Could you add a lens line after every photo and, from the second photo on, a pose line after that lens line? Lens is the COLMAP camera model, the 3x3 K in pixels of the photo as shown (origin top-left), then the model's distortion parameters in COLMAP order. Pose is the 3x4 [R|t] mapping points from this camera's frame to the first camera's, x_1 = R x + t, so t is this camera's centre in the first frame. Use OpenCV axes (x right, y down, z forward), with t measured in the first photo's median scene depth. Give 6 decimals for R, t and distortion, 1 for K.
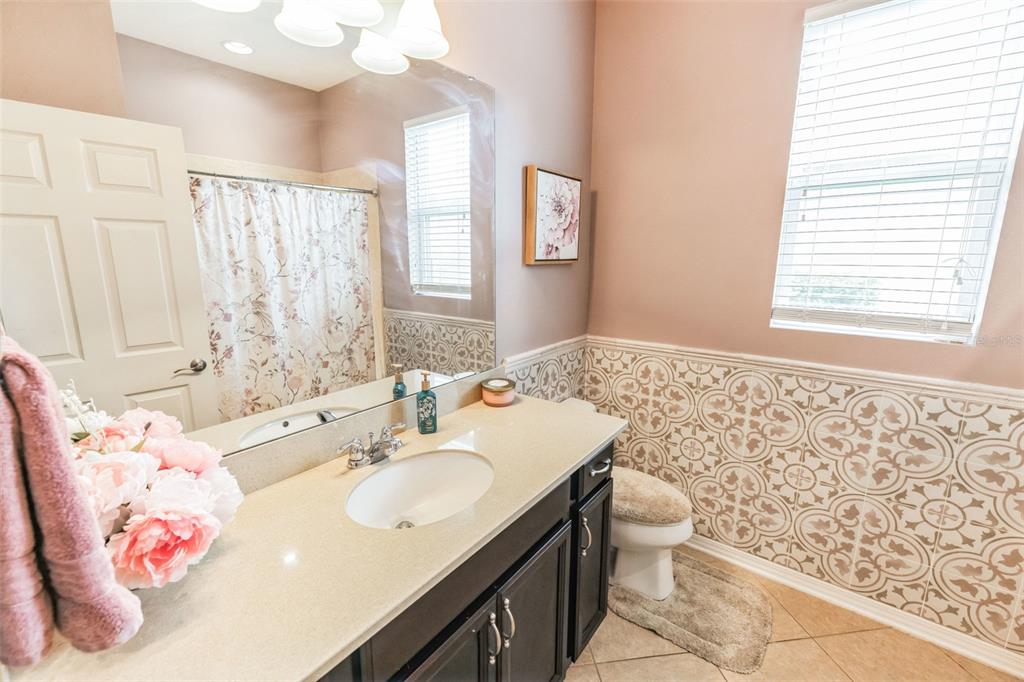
lens RADIAL K [[426.9, 0, 507.6], [0, 426.9, 338.3], [0, 0, 1]] dist [-0.003106, 0.000251]
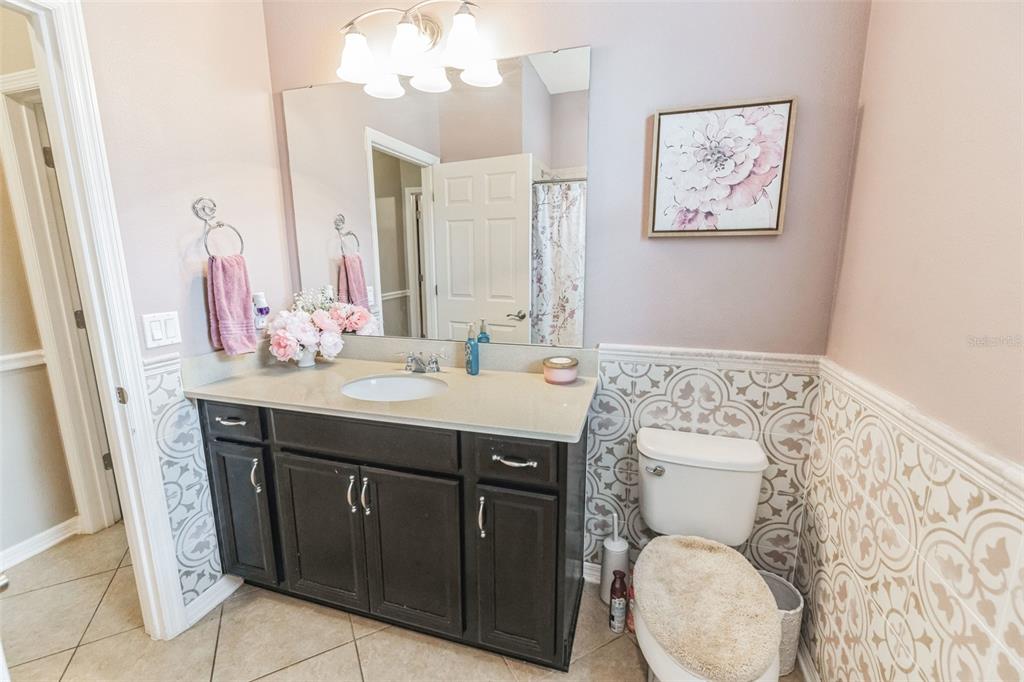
lens RADIAL K [[426.9, 0, 507.9], [0, 426.9, 336.7], [0, 0, 1]] dist [-0.003106, 0.000251]
pose [[0.343937, 0.179941, -0.921590, 0.674850], [-0.178106, 0.976151, 0.124125, -0.036641], [0.921947, 0.121450, 0.367783, 0.435786]]
